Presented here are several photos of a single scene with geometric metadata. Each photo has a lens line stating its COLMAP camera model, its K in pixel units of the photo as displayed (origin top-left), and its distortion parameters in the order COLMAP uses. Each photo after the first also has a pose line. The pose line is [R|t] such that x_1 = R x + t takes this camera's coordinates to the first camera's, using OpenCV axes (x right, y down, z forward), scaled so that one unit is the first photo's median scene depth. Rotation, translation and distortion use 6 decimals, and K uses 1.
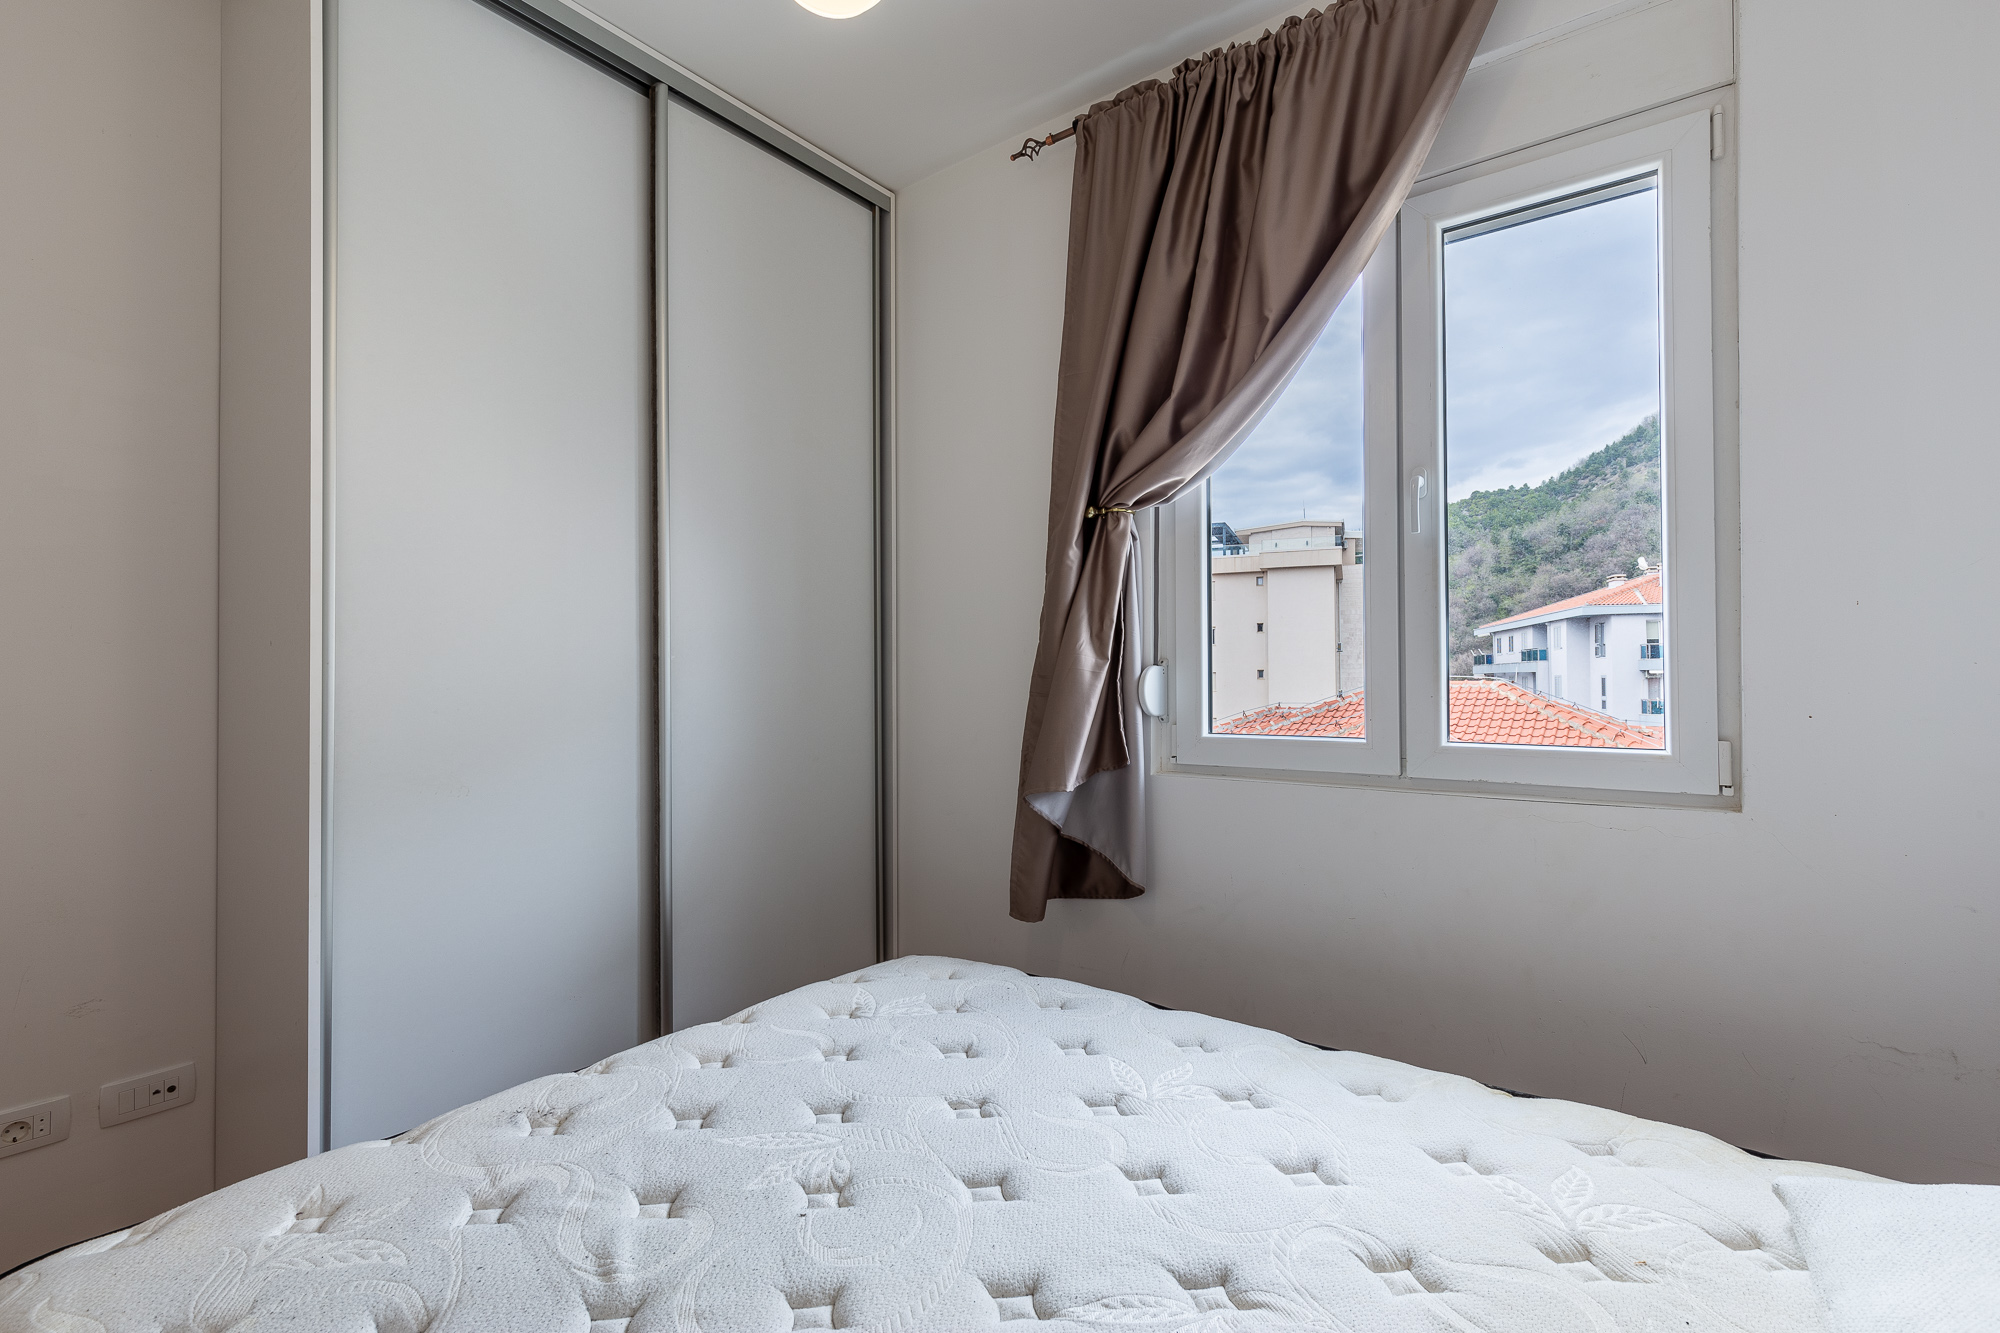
lens RADIAL K [[892.8, 0, 1010.5], [0, 892.8, 665.5], [0, 0, 1]] dist [0.005818, 0.000082]
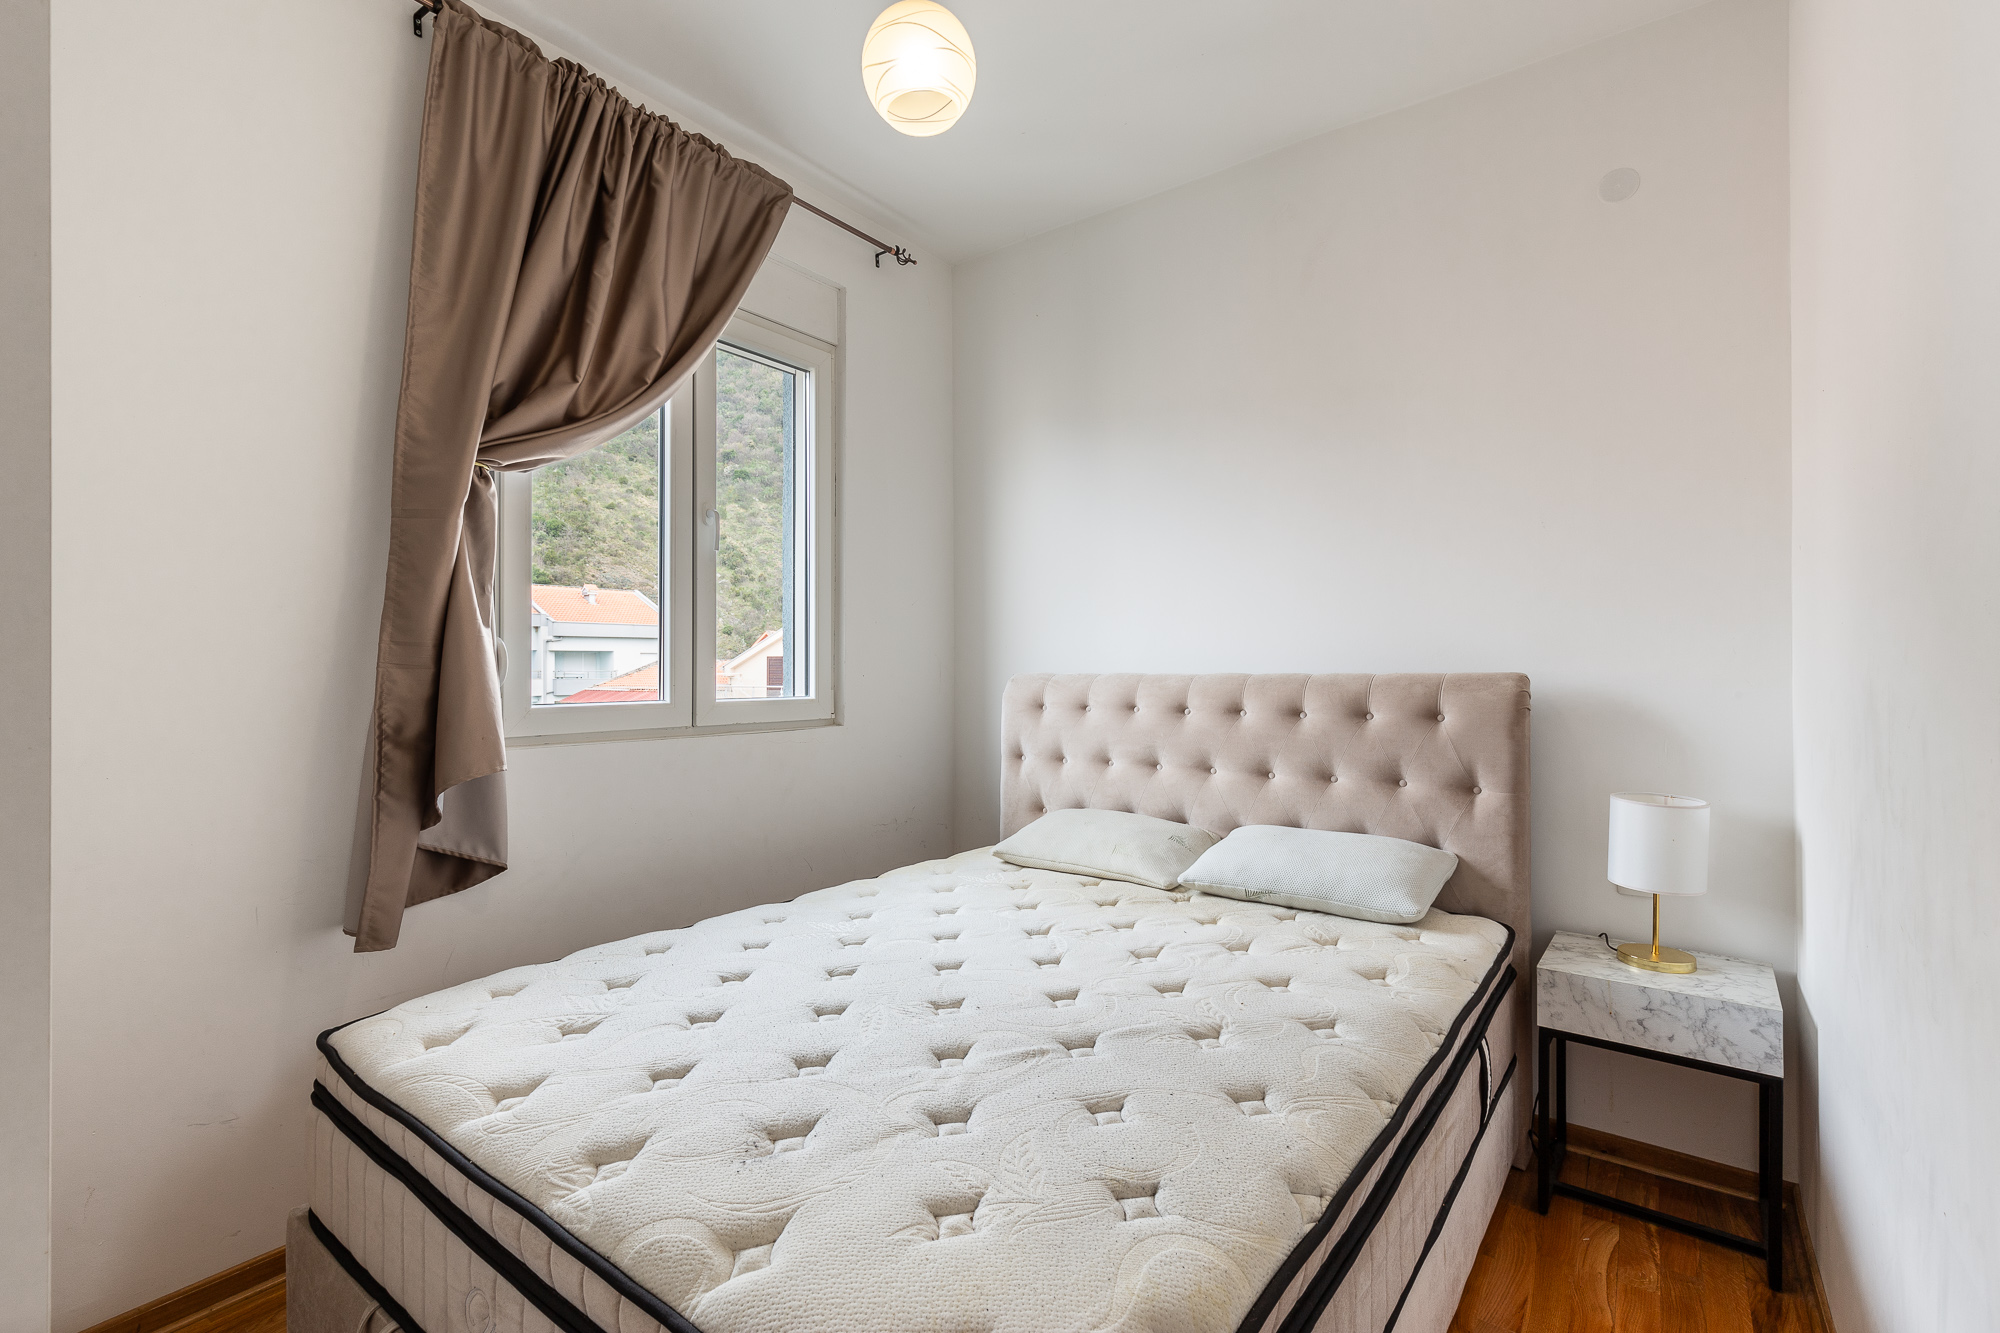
lens RADIAL K [[892.8, 0, 1010.5], [0, 892.8, 665.5], [0, 0, 1]] dist [0.005818, 0.000082]
pose [[-0.000101, 0.008104, 0.999967, -1.063338], [-0.014491, 0.999862, -0.008105, 0.041153], [-0.999895, -0.014491, 0.000017, 0.598733]]
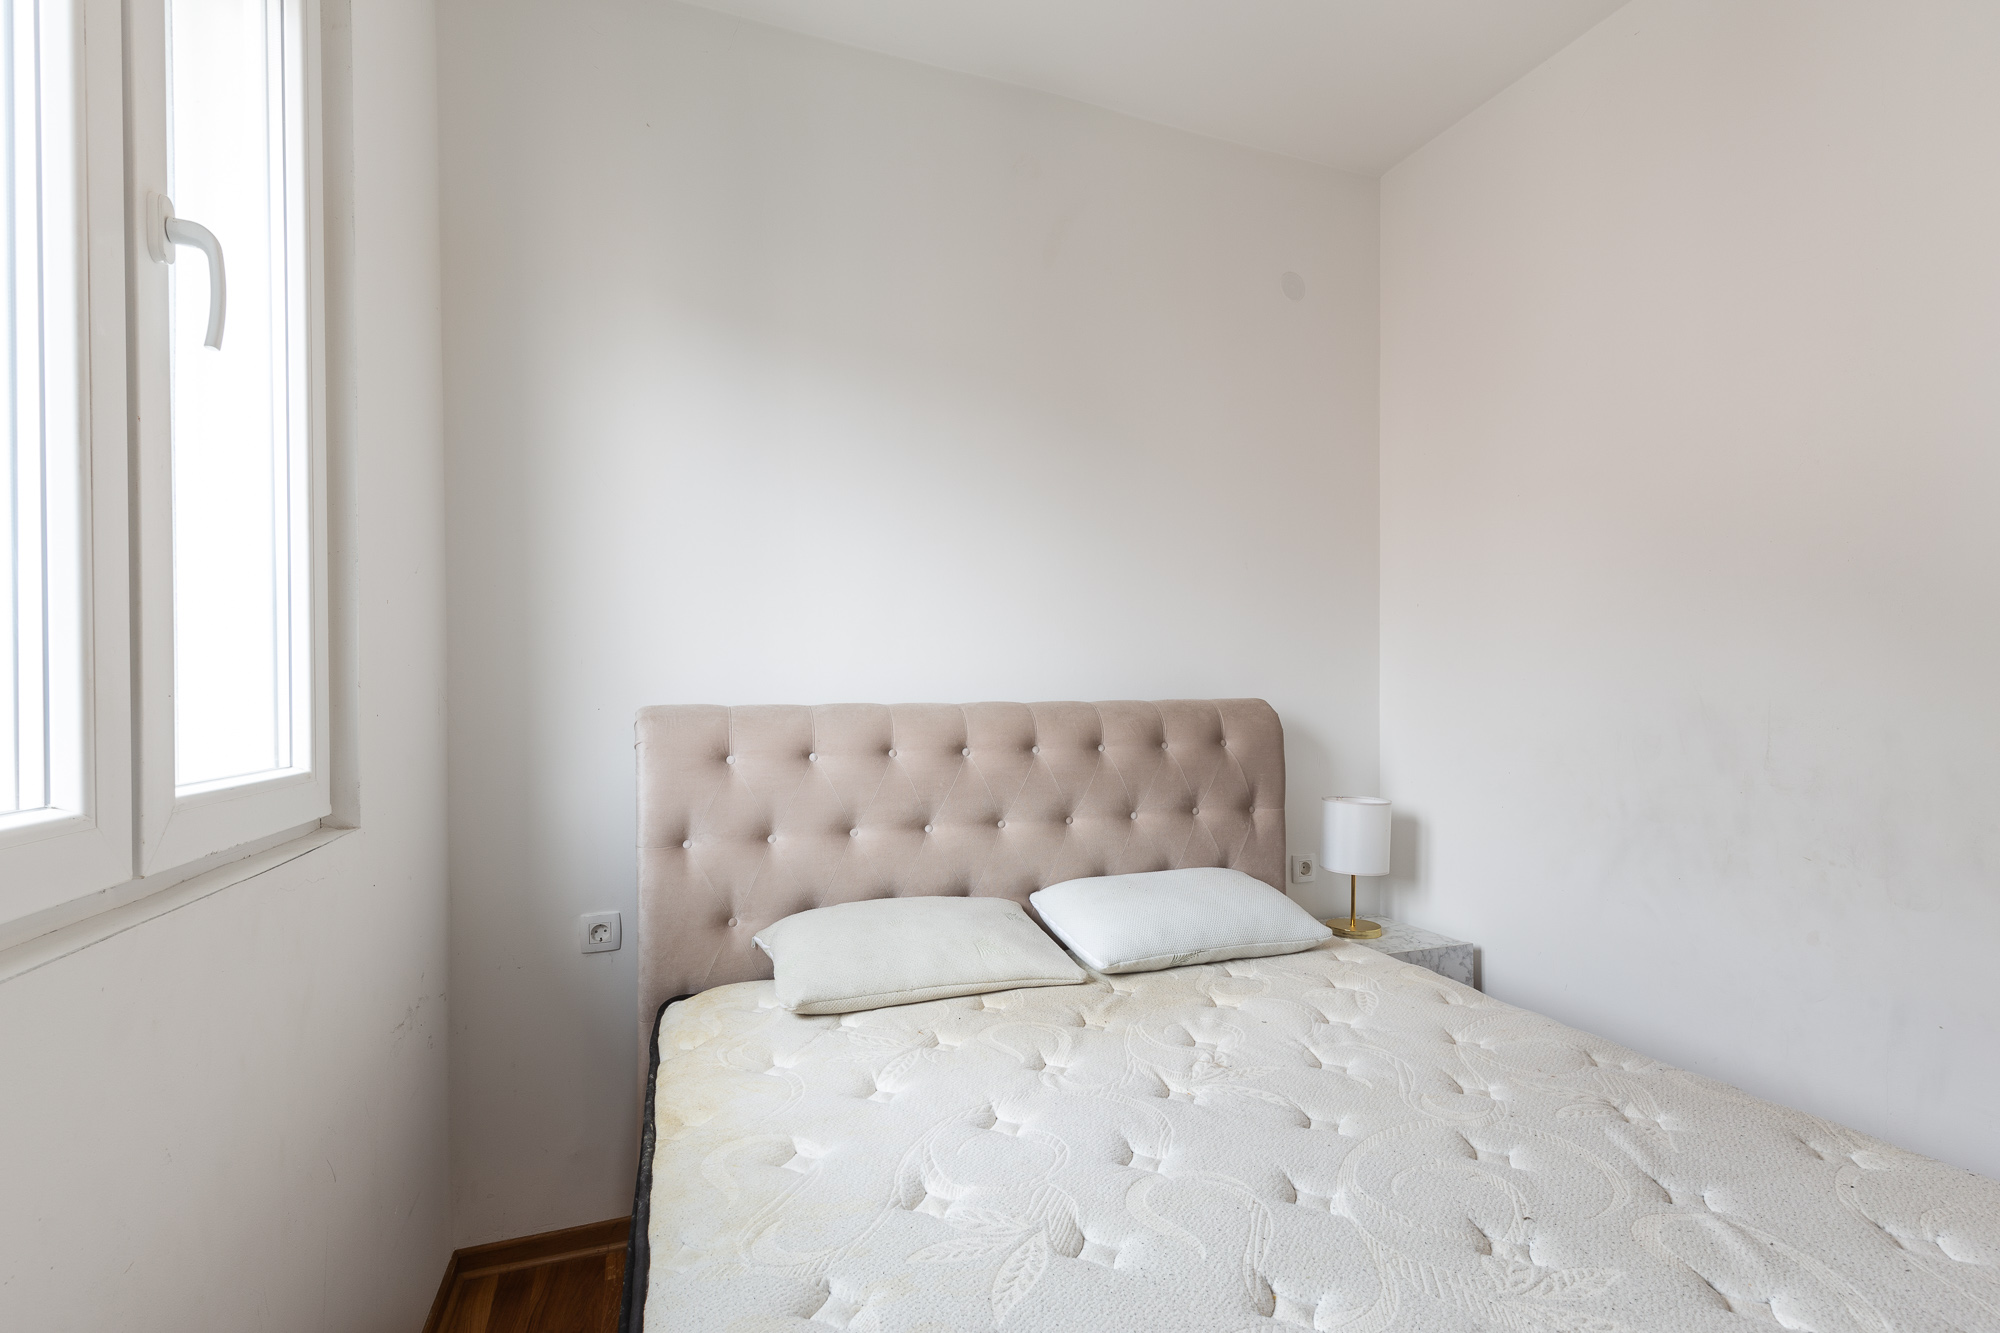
lens RADIAL K [[916.8, 0, 1004.7], [0, 916.8, 694.0], [0, 0, 1]] dist [0.013729, -0.002782]
pose [[-0.841472, 0.015817, 0.540069, -0.188072], [0.005367, 0.999767, -0.020918, 0.053971], [-0.540274, -0.014704, -0.841361, 1.323068]]
